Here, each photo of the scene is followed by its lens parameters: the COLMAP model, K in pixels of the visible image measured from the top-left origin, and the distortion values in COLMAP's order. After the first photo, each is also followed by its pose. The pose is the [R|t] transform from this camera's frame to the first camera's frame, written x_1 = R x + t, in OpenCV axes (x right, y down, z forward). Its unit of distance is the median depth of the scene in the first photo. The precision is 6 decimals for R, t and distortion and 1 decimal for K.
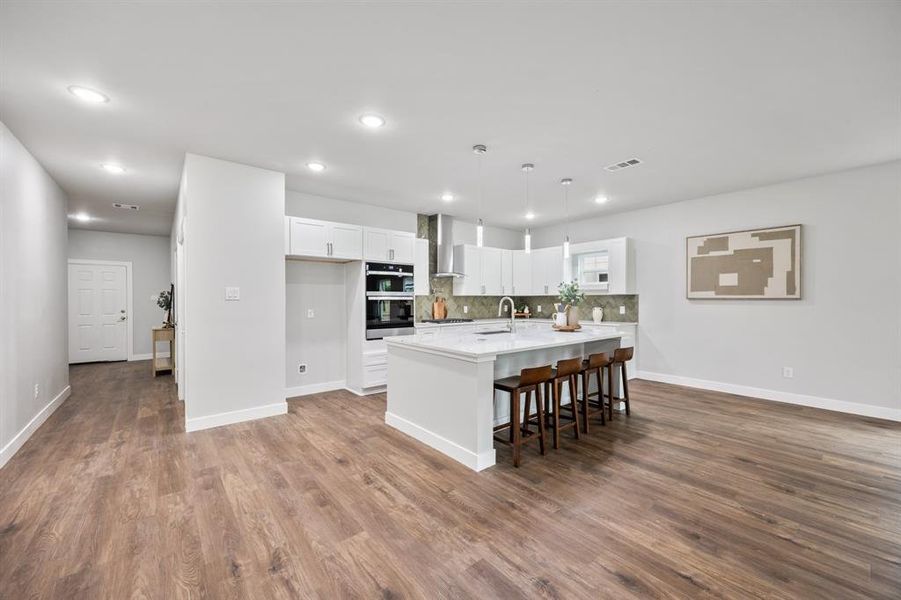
lens RADIAL K [[357.6, 0, 456.2], [0, 357.6, 300.8], [0, 0, 1]] dist [0.013242, -0.000054]
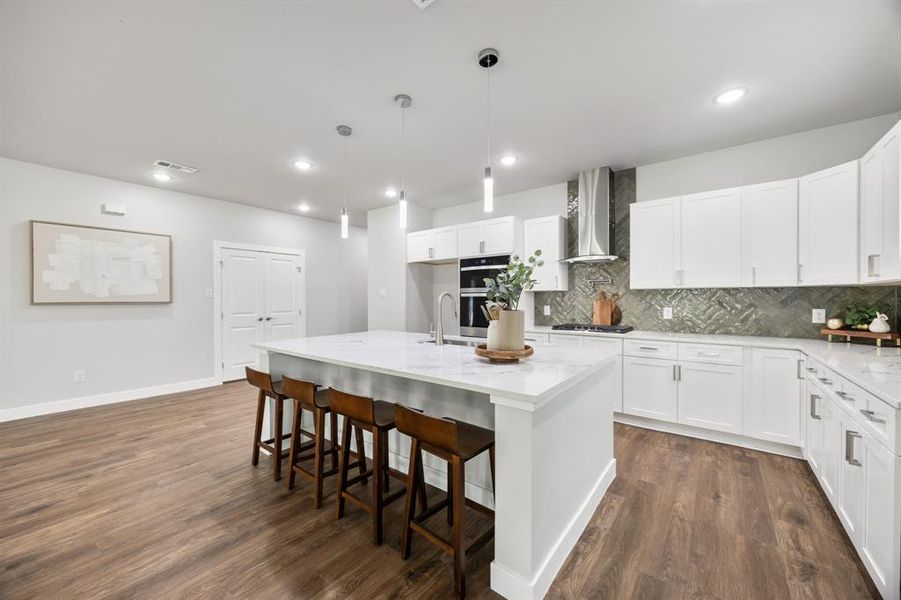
lens RADIAL K [[342.5, 0, 446.1], [0, 342.5, 302.4], [0, 0, 1]] dist [-0.005107, 0.001183]
pose [[0.202770, 0.012995, -0.979140, 0.640132], [-0.000987, 0.999914, 0.013067, 0.000539], [0.979226, -0.001684, 0.202766, 0.711571]]
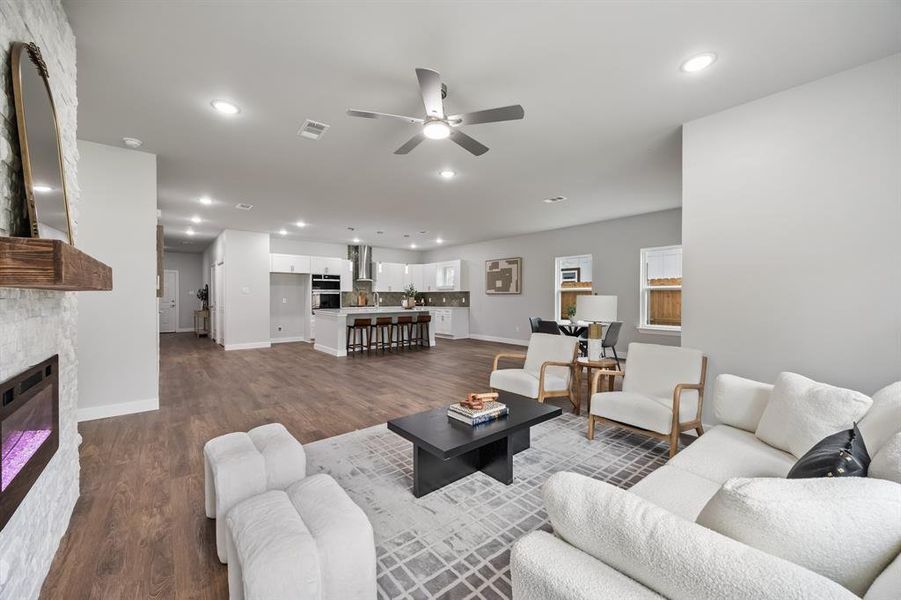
lens RADIAL K [[342.5, 0, 458.2], [0, 342.5, 296.3], [0, 0, 1]] dist [-0.005107, 0.001183]
pose [[0.999882, 0.001612, 0.015283, 0.480994], [-0.001548, 0.999990, -0.004238, 0.016379], [-0.015289, 0.004213, 0.999874, -0.817106]]
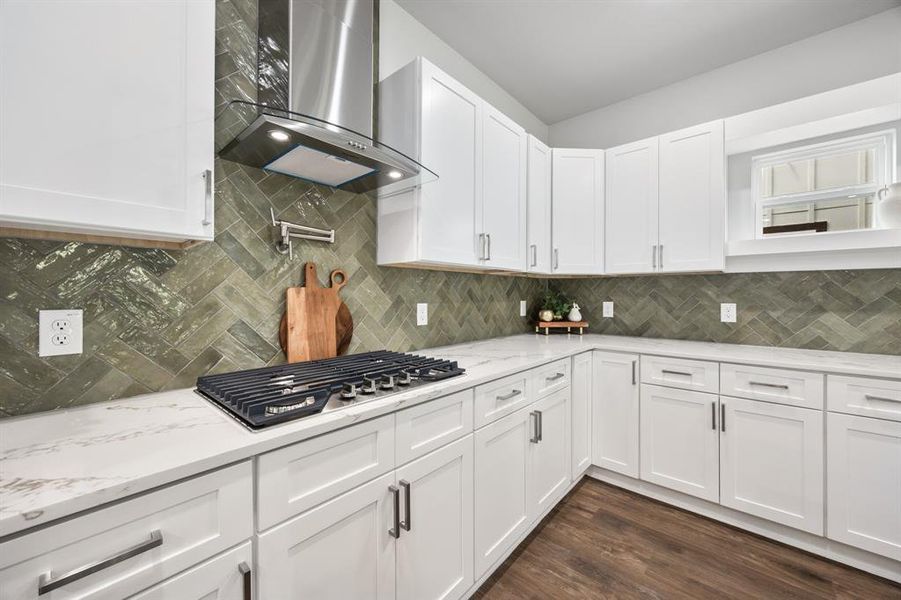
lens RADIAL K [[342.5, 0, 454.1], [0, 342.5, 295.9], [0, 0, 1]] dist [-0.005107, 0.001183]
pose [[0.988212, 0.005791, 0.152980, 0.011549], [-0.005863, 0.999983, 0.000016, 0.011394], [-0.152977, -0.000912, 0.988229, 0.932703]]
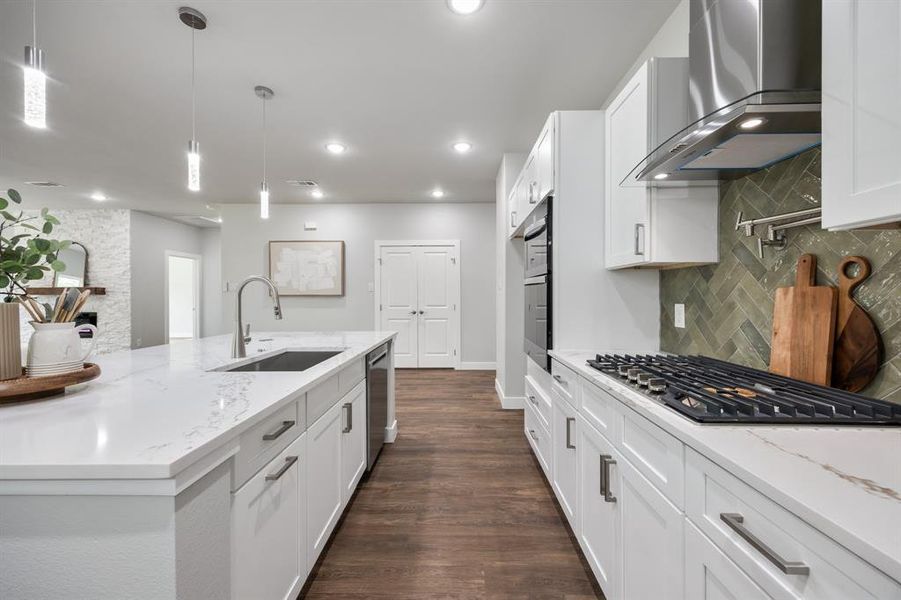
lens RADIAL K [[357.6, 0, 455.0], [0, 357.6, 298.7], [0, 0, 1]] dist [0.013242, -0.000054]
pose [[-0.649381, 0.012232, -0.760365, 0.257657], [0.003042, 0.999904, 0.013489, 0.009212], [0.760458, 0.006447, -0.649356, 1.206070]]
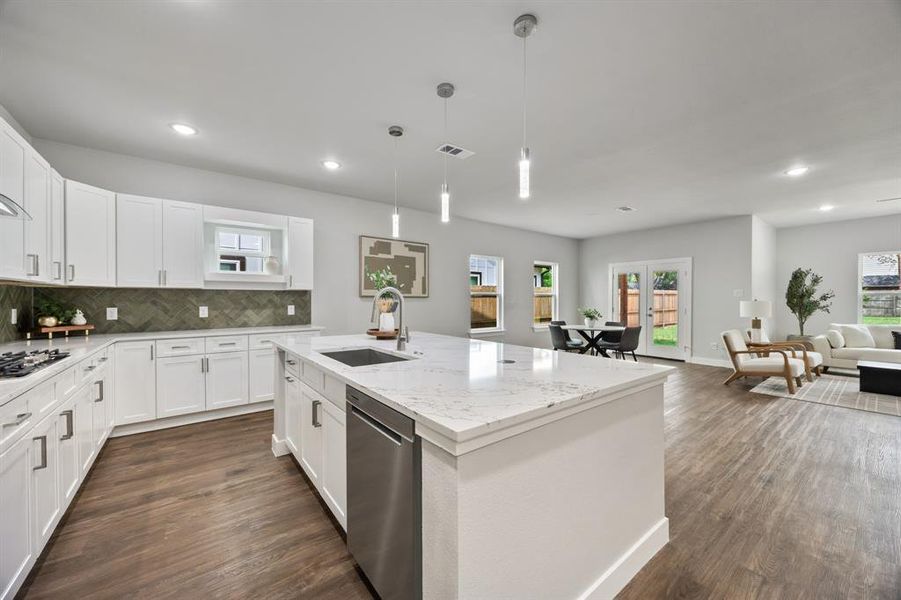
lens RADIAL K [[342.5, 0, 452.2], [0, 342.5, 300.0], [0, 0, 1]] dist [-0.005107, 0.001183]
pose [[0.036999, 0.002408, 0.999312, -0.318704], [0.003887, 0.999989, -0.002554, 0.008270], [-0.999308, 0.003979, 0.036990, 0.726240]]
